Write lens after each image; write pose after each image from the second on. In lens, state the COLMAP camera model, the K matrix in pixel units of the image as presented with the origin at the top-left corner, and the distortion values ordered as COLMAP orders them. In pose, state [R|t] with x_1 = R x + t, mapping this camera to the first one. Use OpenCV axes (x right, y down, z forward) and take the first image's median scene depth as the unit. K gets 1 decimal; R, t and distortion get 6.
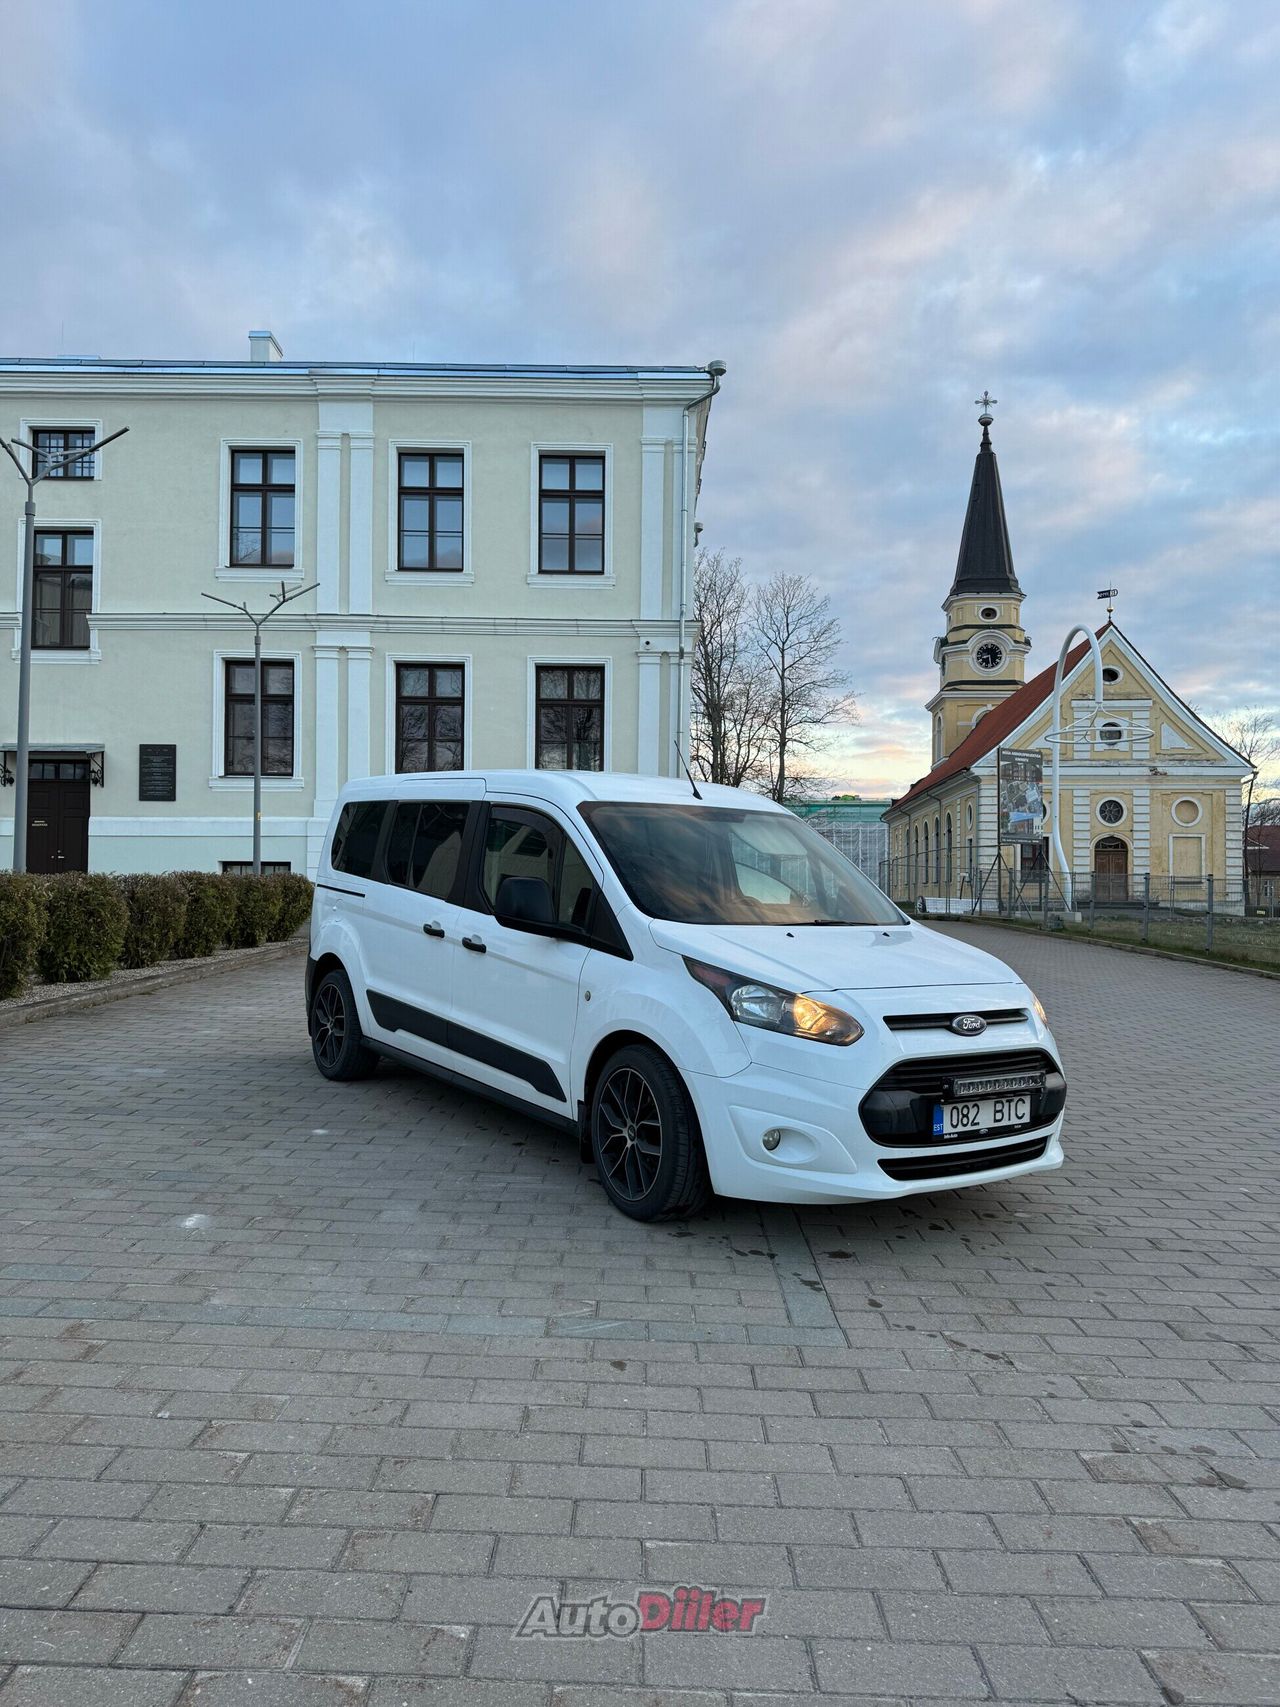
lens RADIAL K [[1196.6, 0, 643.6], [0, 1196.6, 866.1], [0, 0, 1]] dist [0.016215, -0.016203]
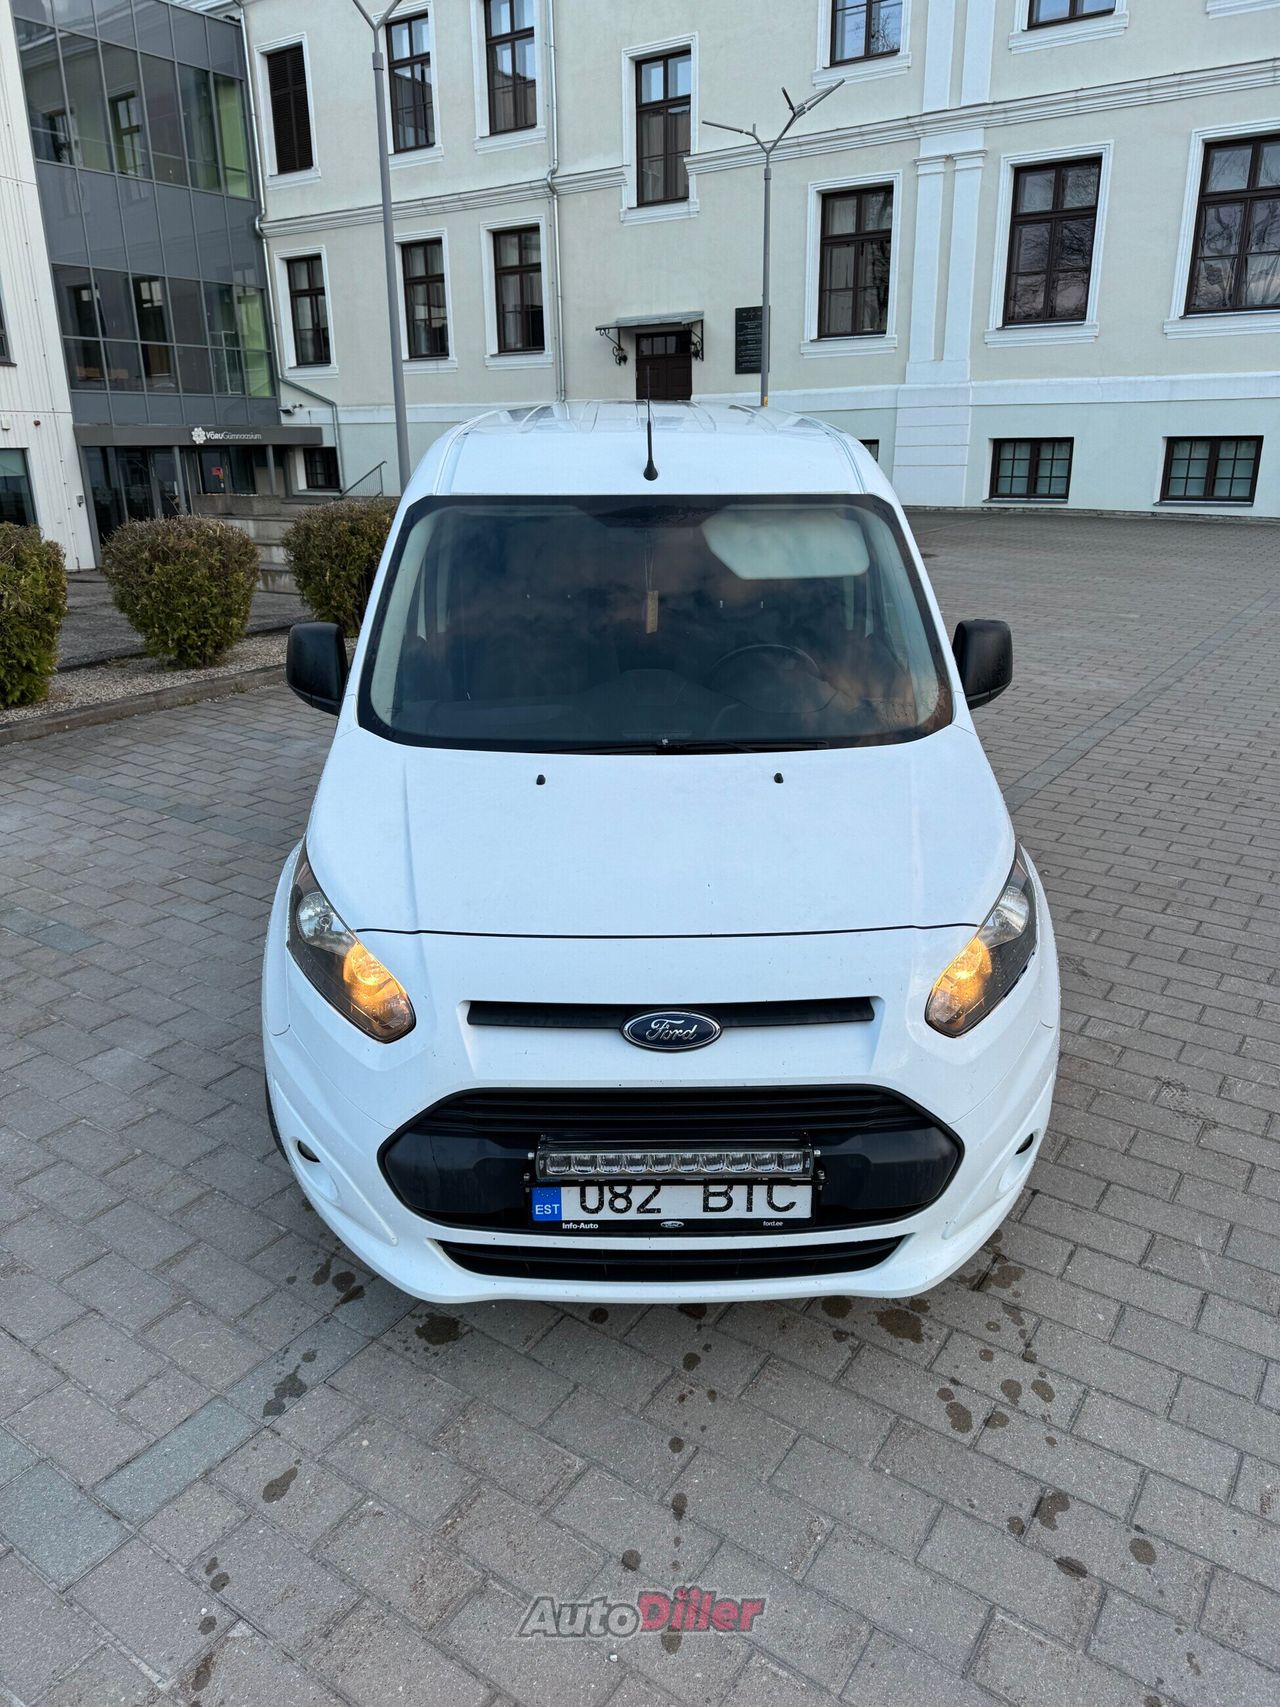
lens RADIAL K [[1196.6, 0, 643.7], [0, 1196.6, 859.8], [0, 0, 1]] dist [0.016215, -0.016203]
pose [[0.824322, 0.165638, -0.541348, 0.164719], [0.035290, 0.939346, 0.341152, -0.033599], [0.565020, -0.300323, 0.768478, 0.197876]]
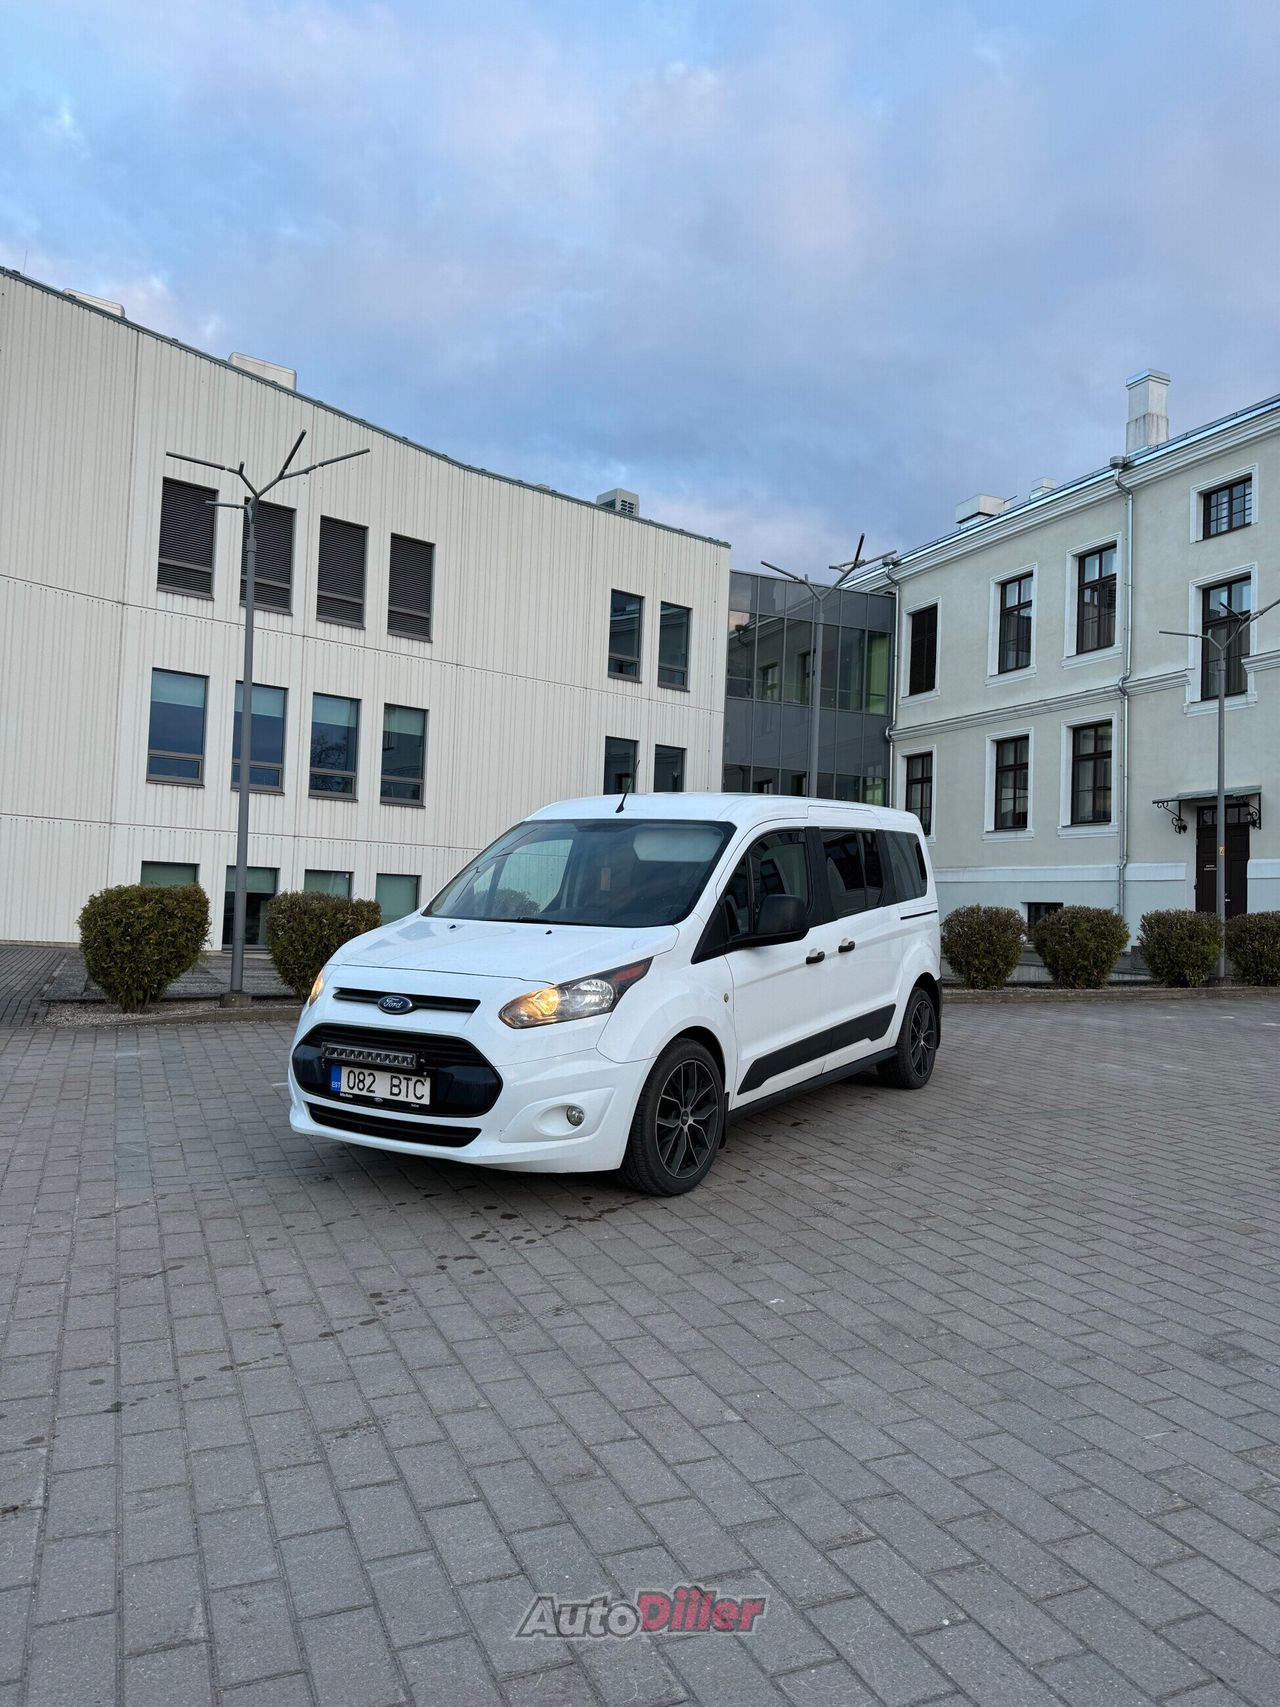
lens RADIAL K [[1196.6, 0, 637.3], [0, 1196.6, 851.8], [0, 0, 1]] dist [0.016215, -0.016203]
pose [[0.393977, -0.047869, -0.917873, 0.432696], [-0.005294, 0.998508, -0.054347, 0.016359], [0.919105, 0.026271, 0.393136, 0.242318]]
